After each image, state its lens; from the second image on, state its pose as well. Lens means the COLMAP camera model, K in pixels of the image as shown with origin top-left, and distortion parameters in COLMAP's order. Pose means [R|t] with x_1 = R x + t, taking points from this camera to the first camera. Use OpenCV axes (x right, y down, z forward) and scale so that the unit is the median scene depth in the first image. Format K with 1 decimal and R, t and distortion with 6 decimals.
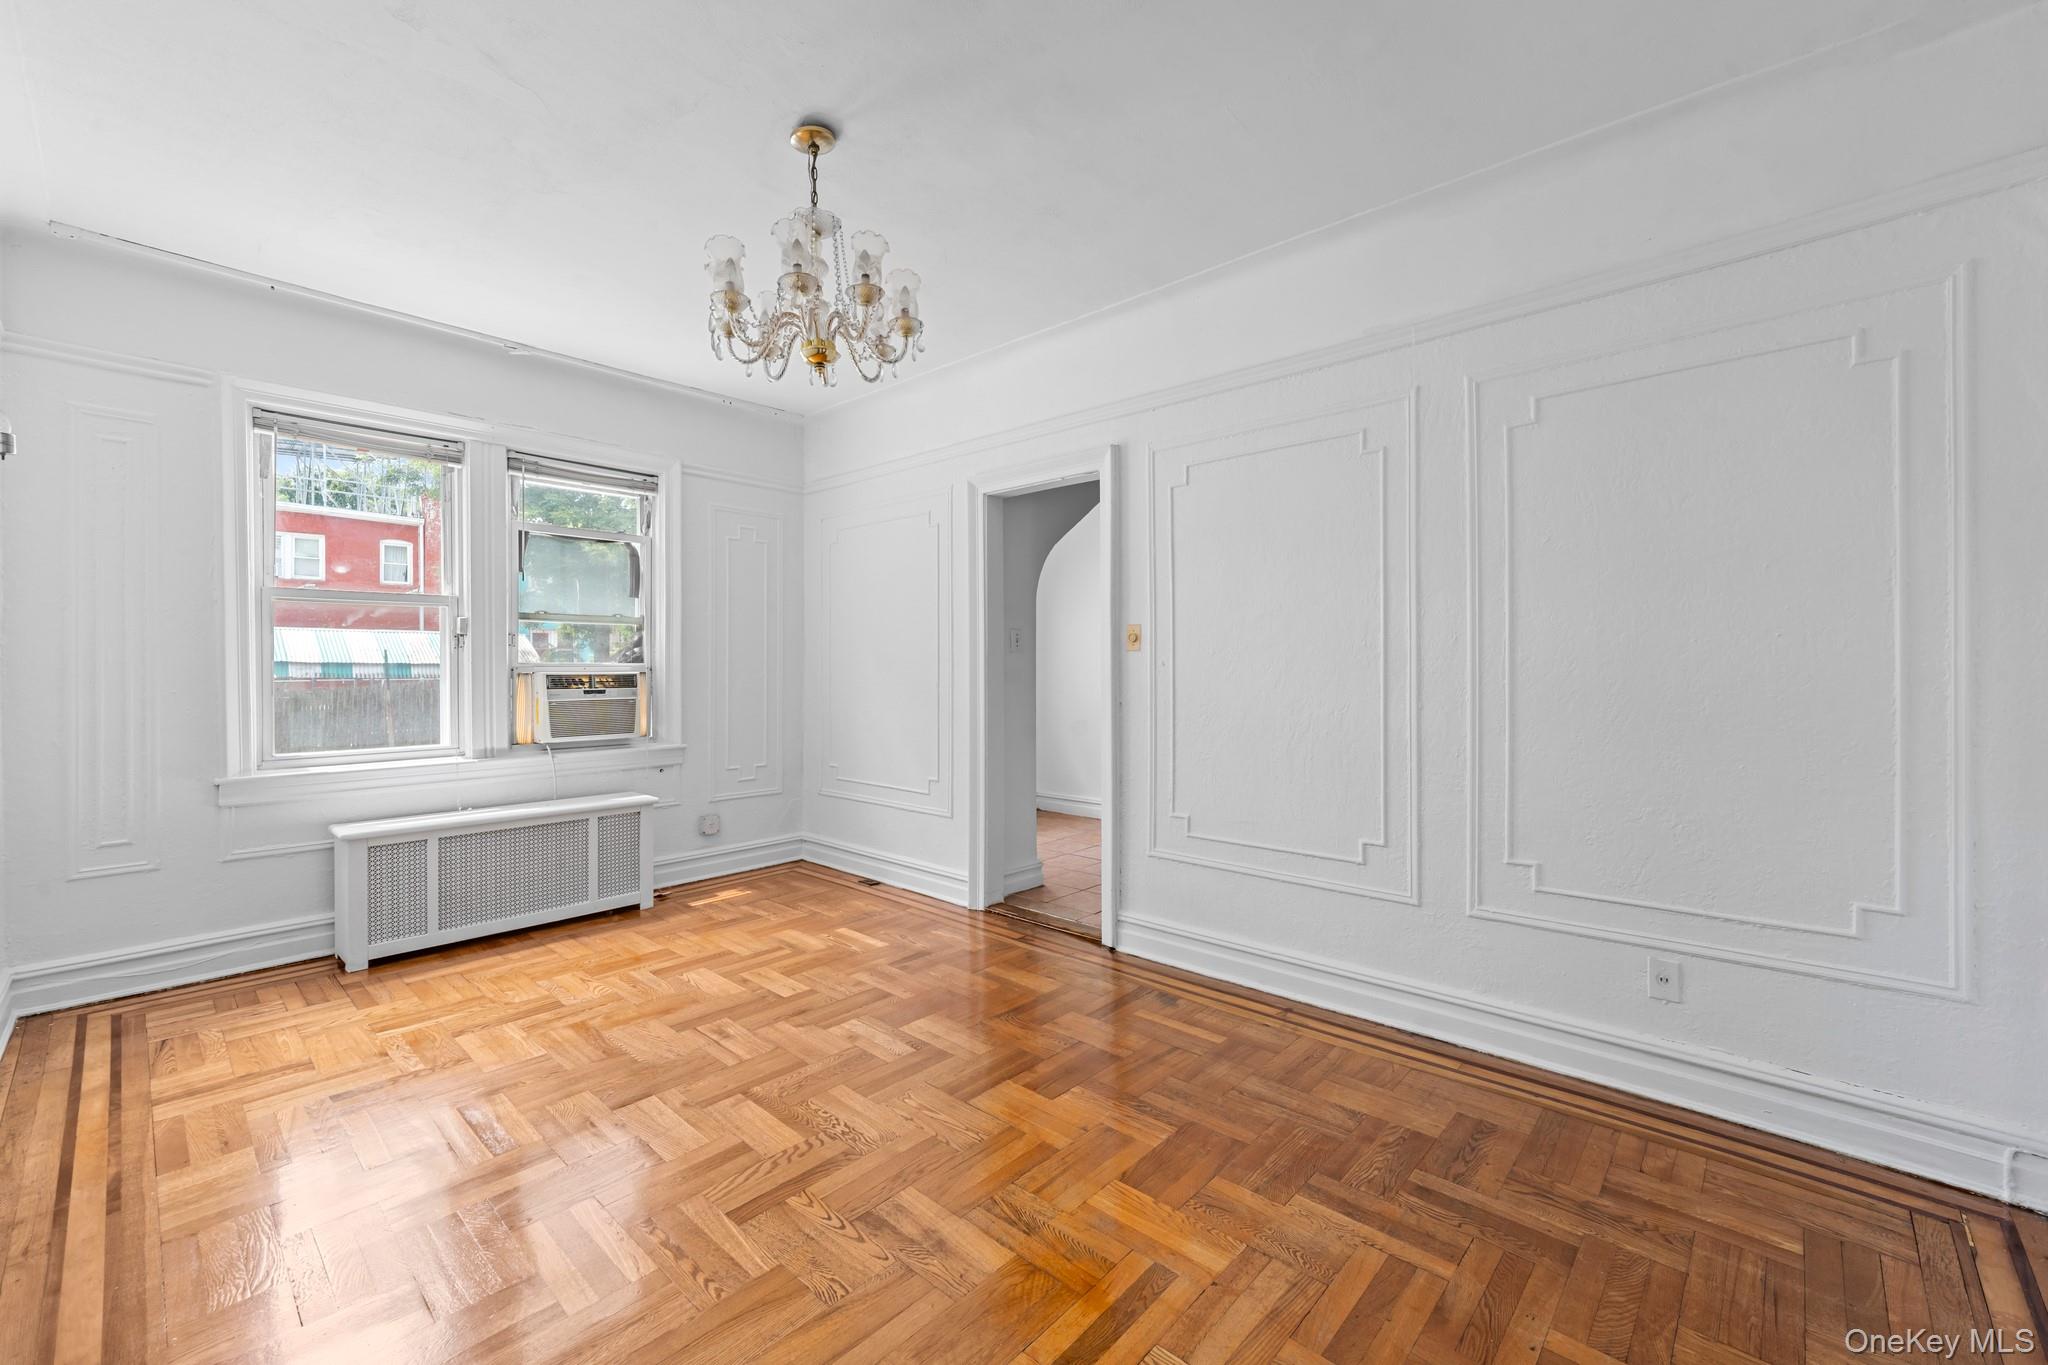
lens RADIAL K [[837.9, 0, 1012.3], [0, 837.9, 671.4], [0, 0, 1]] dist [0.002215, -0.001705]
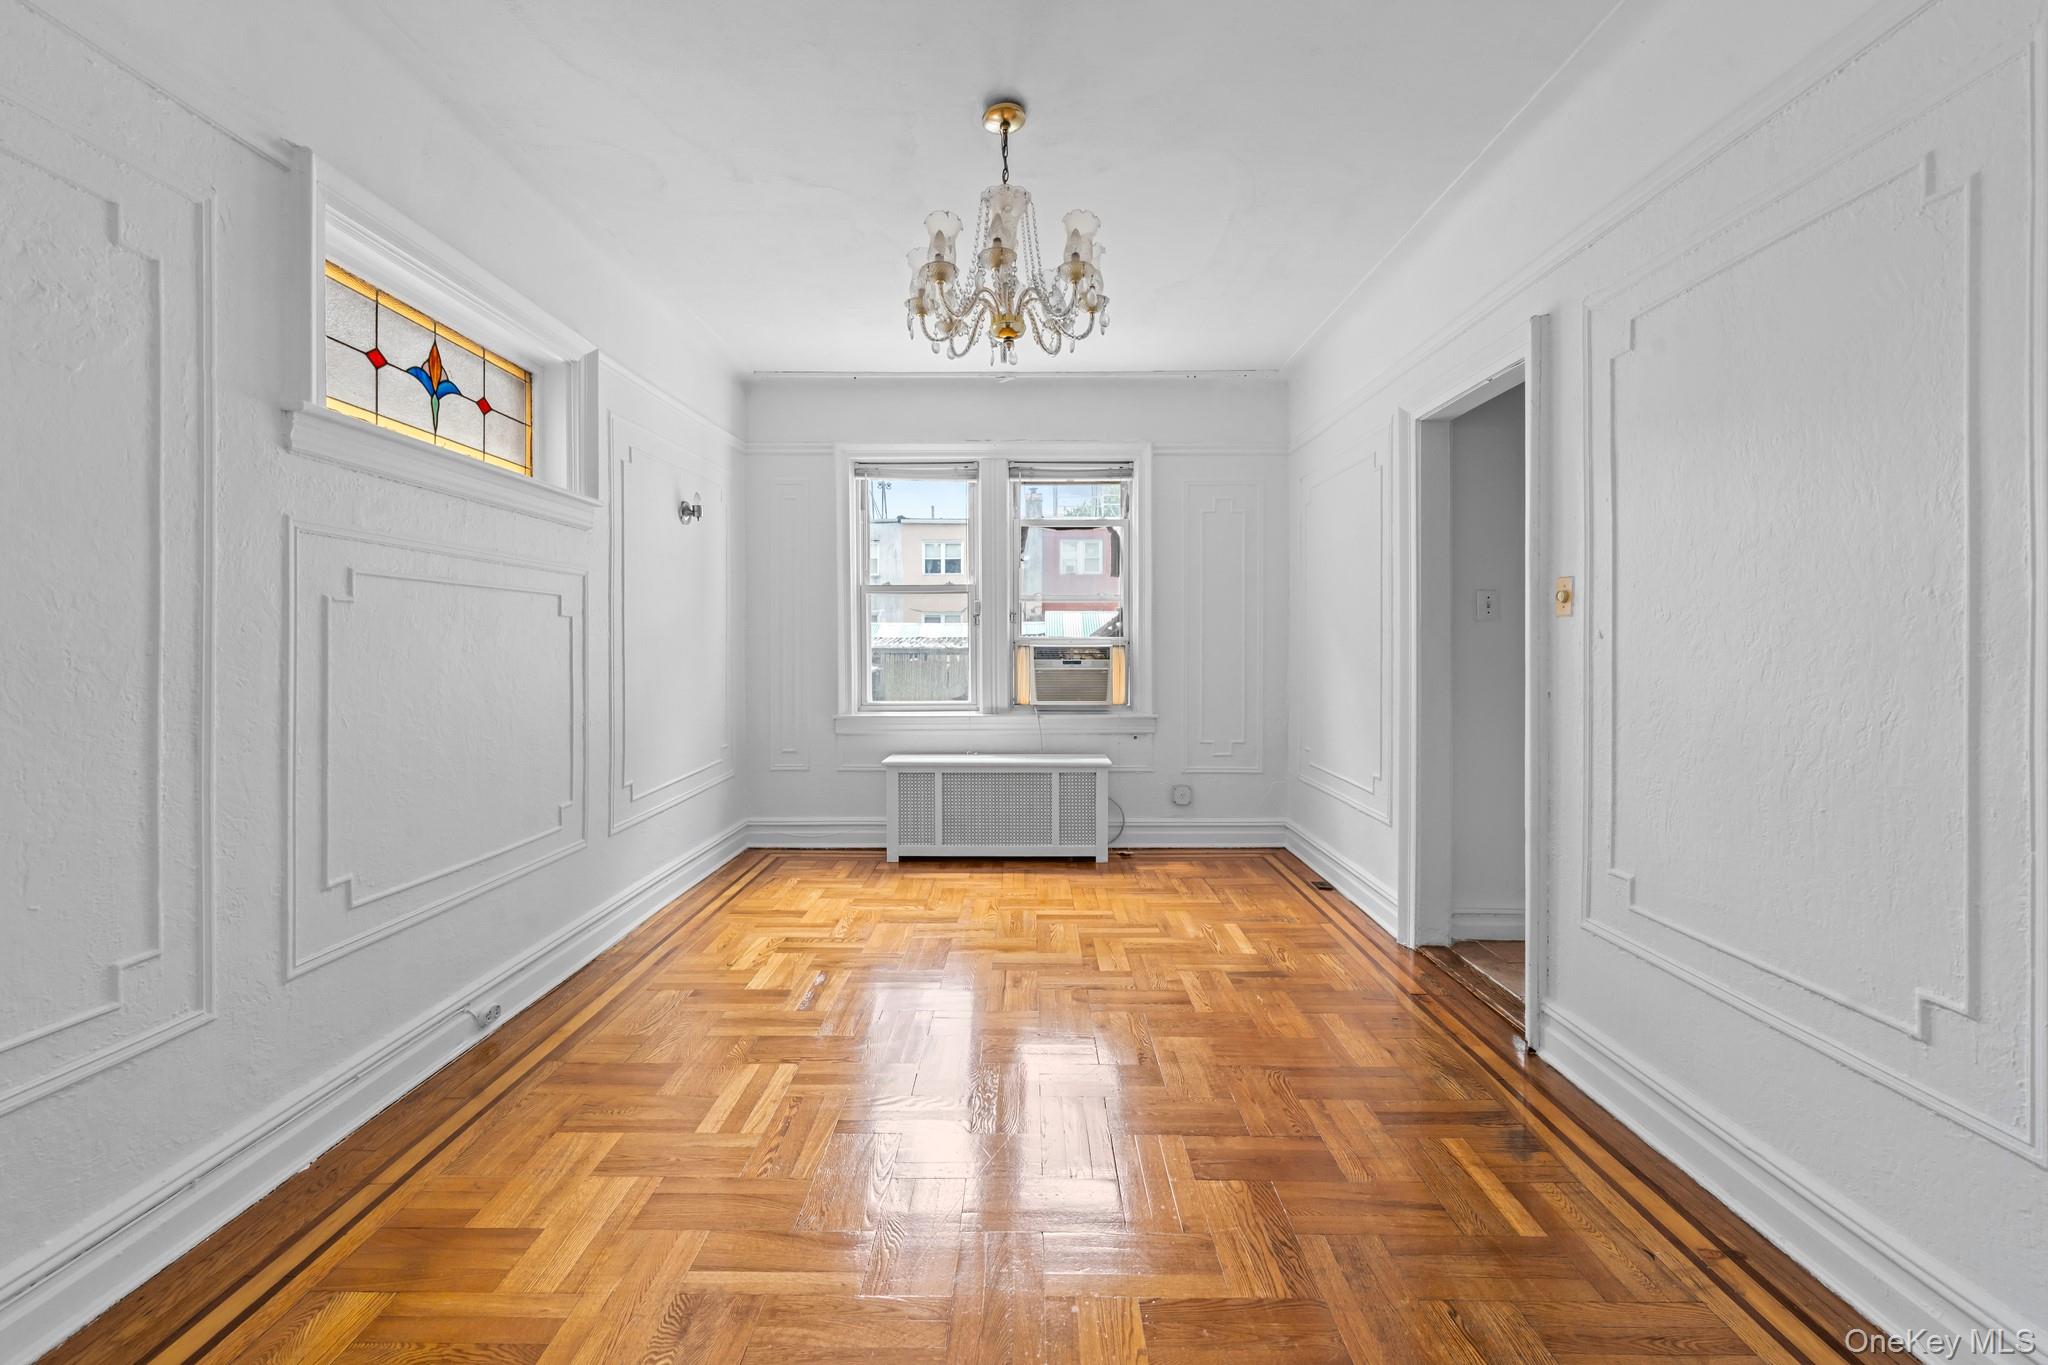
lens RADIAL K [[837.9, 0, 1004.1], [0, 837.9, 647.4], [0, 0, 1]] dist [0.002215, -0.001705]
pose [[0.662308, 0.006365, -0.749205, 0.322253], [-0.004658, 0.999980, 0.004377, -0.000405], [0.749217, 0.000591, 0.662324, 0.203562]]
